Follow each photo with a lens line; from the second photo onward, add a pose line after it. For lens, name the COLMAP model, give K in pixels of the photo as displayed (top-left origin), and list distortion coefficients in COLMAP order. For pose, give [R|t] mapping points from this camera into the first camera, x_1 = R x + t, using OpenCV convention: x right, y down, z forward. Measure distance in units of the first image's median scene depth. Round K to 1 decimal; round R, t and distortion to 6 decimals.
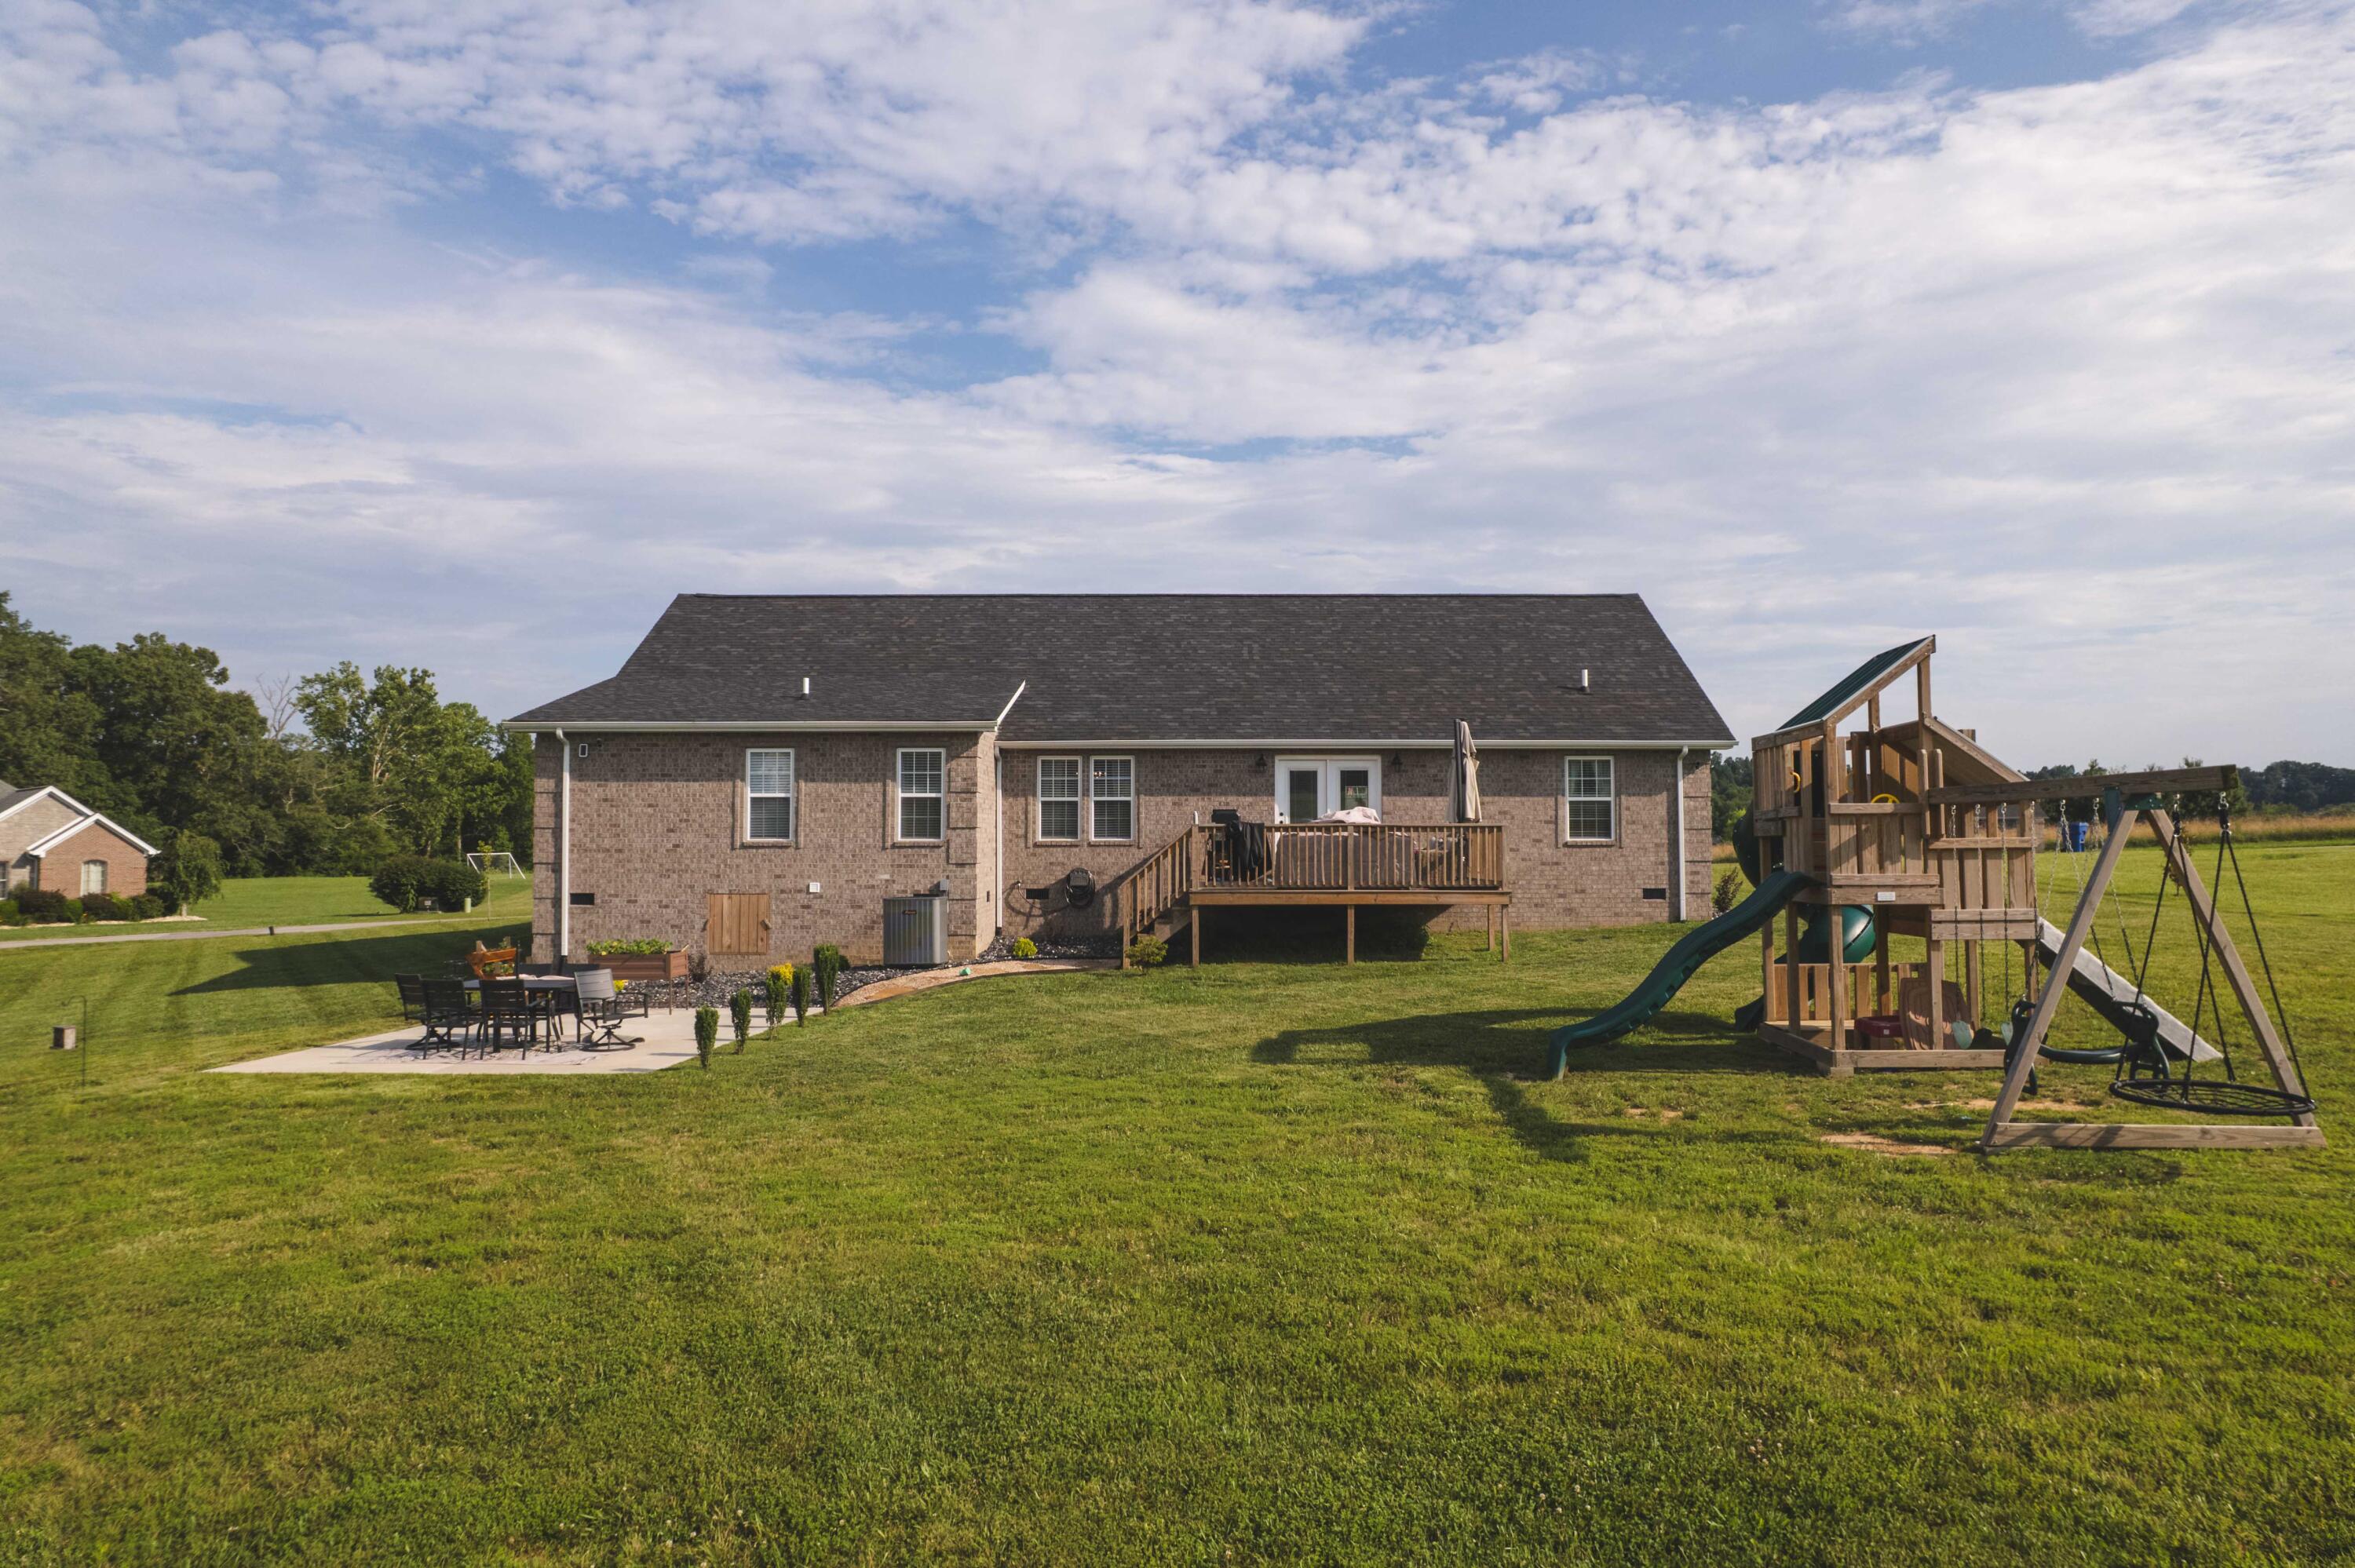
lens RADIAL K [[1471.7, 0, 1178.4], [0, 1471.7, 775.3], [0, 0, 1]] dist [-0.081452, 0.069895]
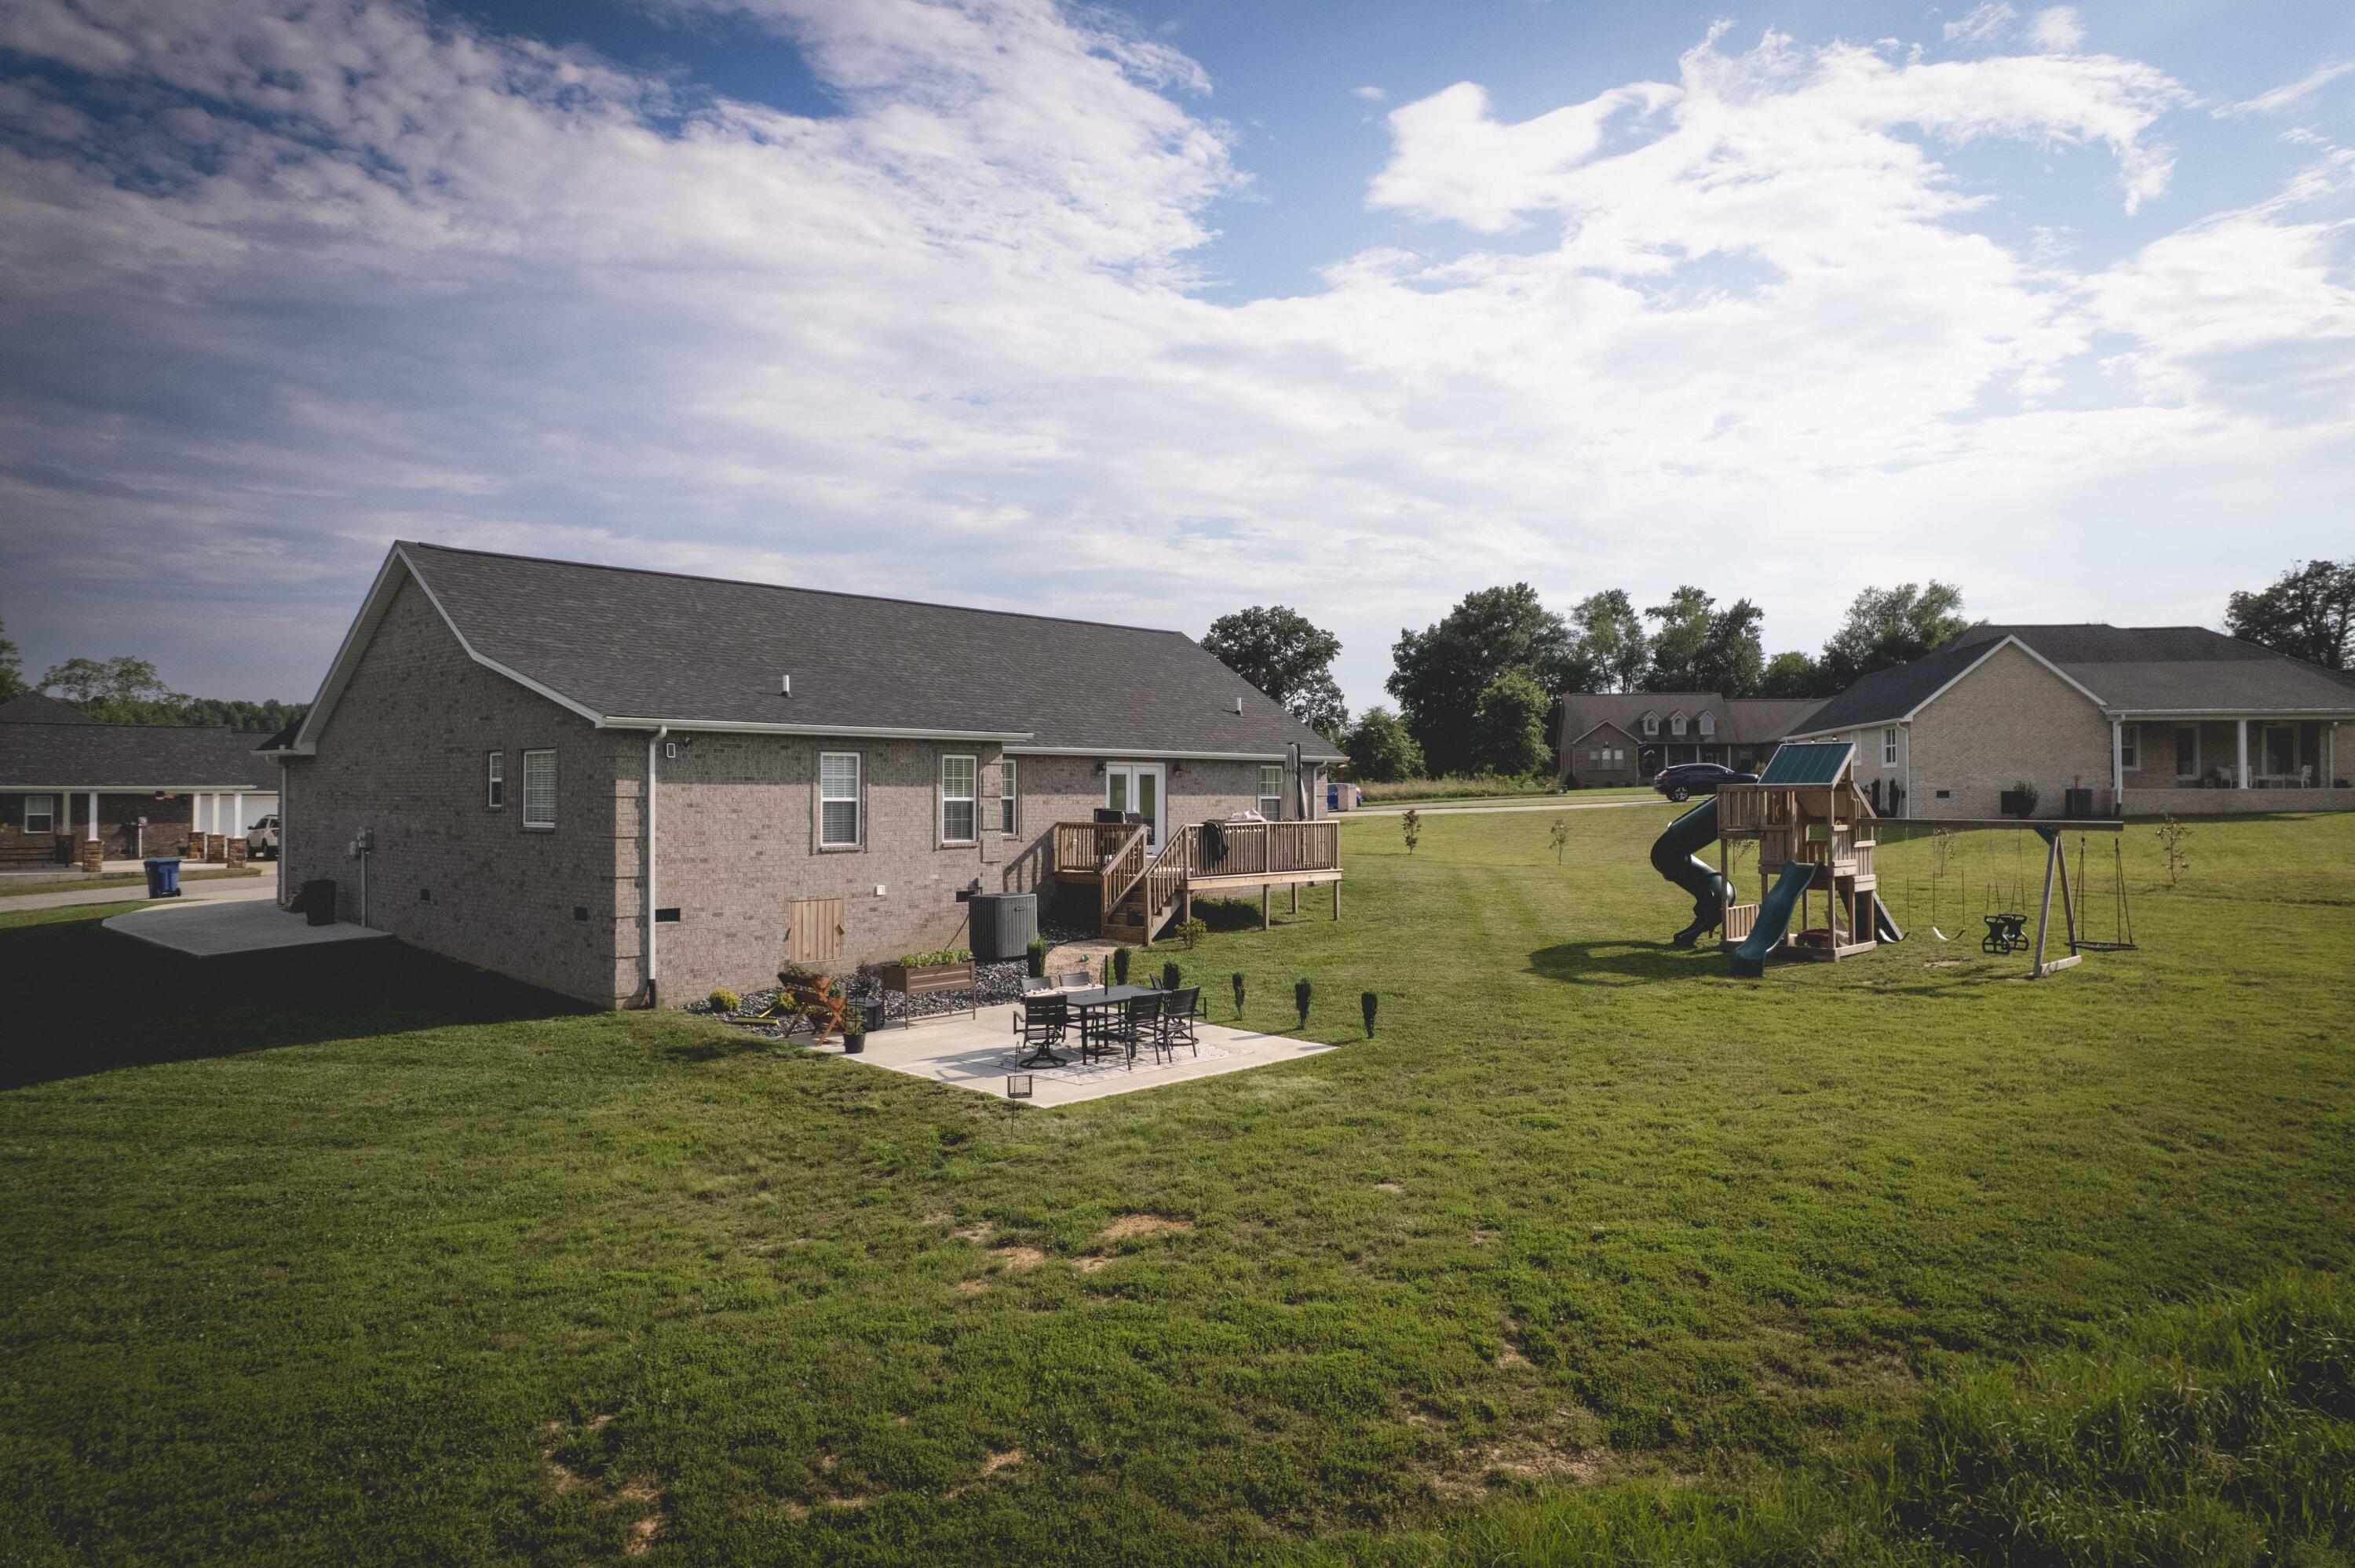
lens RADIAL K [[1471.7, 0, 1178.4], [0, 1471.7, 775.3], [0, 0, 1]] dist [-0.081452, 0.069895]
pose [[0.675130, 0.010539, 0.737624, -0.858814], [-0.034772, 0.999241, 0.017549, -0.028032], [-0.736879, -0.037496, 0.674984, 0.161593]]
